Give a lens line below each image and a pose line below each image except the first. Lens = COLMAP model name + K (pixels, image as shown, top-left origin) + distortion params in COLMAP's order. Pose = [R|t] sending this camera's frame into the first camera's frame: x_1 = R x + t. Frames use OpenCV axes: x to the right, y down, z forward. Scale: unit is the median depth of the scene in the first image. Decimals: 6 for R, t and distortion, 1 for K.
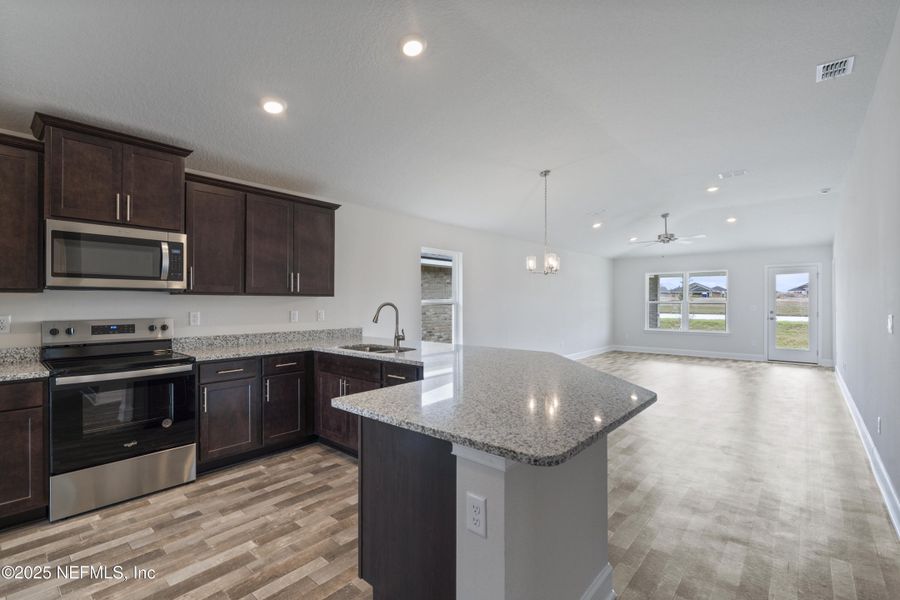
lens RADIAL K [[417.1, 0, 450.0], [0, 417.1, 308.2], [0, 0, 1]] dist [0.000260, -0.000165]
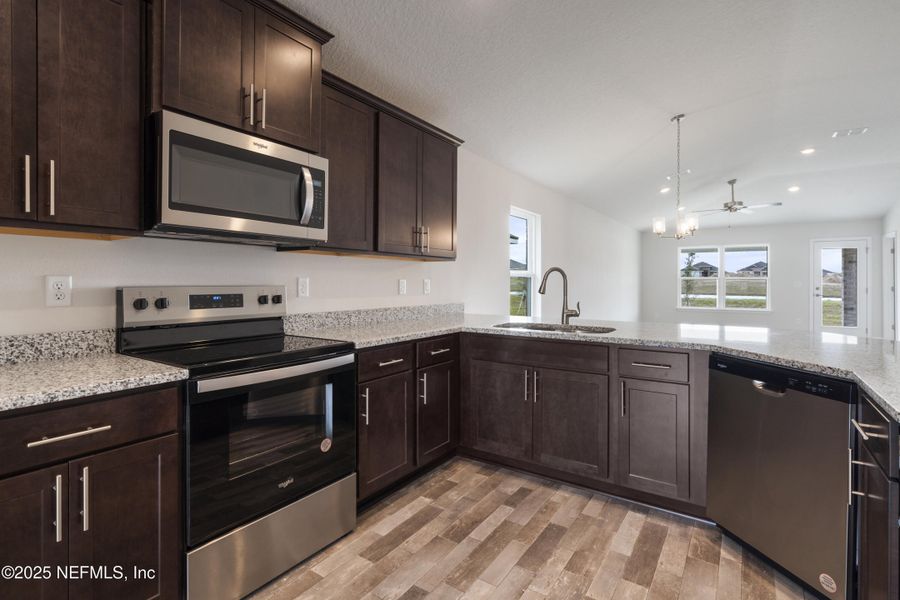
lens RADIAL K [[442.3, 0, 449.0], [0, 442.3, 287.6], [0, 0, 1]] dist [0.002198, 0.000543]
pose [[0.992703, 0.001294, 0.120576, -0.519191], [-0.001002, 0.999996, -0.002482, 0.030181], [-0.120579, 0.002344, 0.992701, 0.268866]]
